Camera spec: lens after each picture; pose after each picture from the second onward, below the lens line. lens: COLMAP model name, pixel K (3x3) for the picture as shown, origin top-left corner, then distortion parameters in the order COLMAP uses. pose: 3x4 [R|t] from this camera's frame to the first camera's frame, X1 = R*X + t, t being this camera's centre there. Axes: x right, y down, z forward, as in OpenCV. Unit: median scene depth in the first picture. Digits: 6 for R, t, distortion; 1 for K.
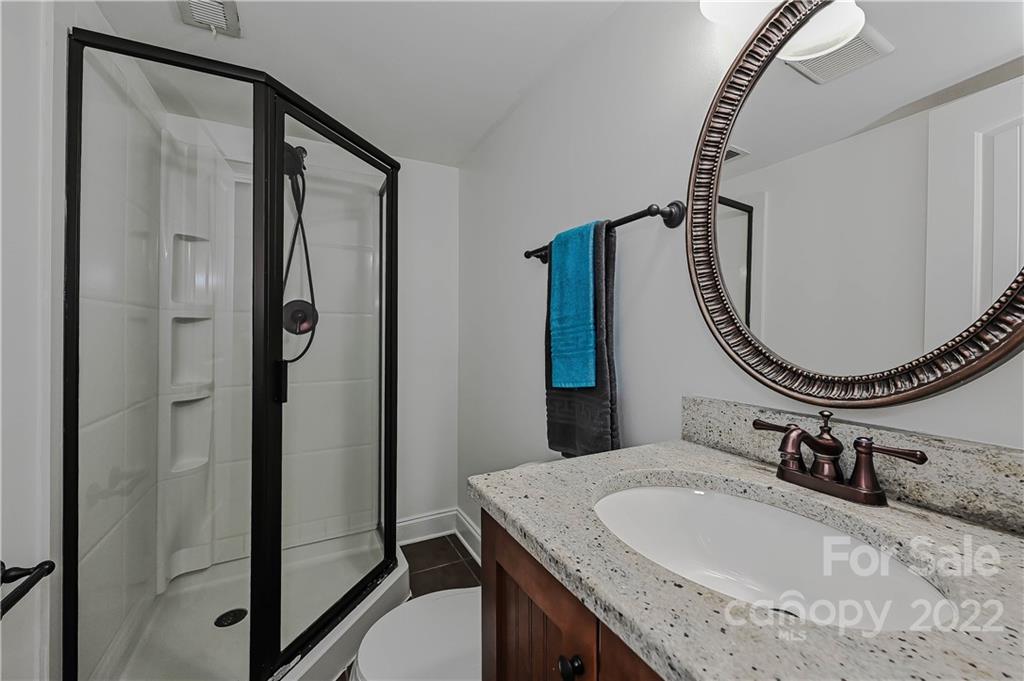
lens RADIAL K [[412.4, 0, 509.1], [0, 412.4, 331.1], [0, 0, 1]] dist [0.000256, -0.000668]
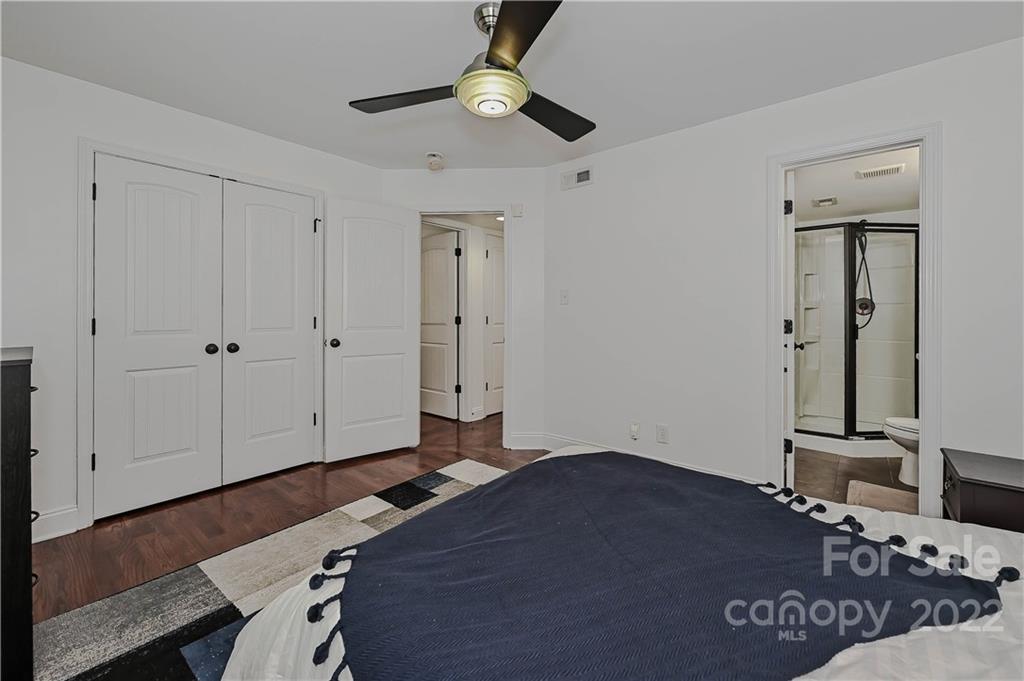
lens RADIAL K [[412.4, 0, 518.3], [0, 412.4, 315.2], [0, 0, 1]] dist [0.000256, -0.000668]
pose [[0.402494, -0.010925, -0.915357, 0.741989], [-0.001885, 0.999917, -0.012763, 0.047058], [0.915421, 0.006862, 0.402440, -1.534529]]
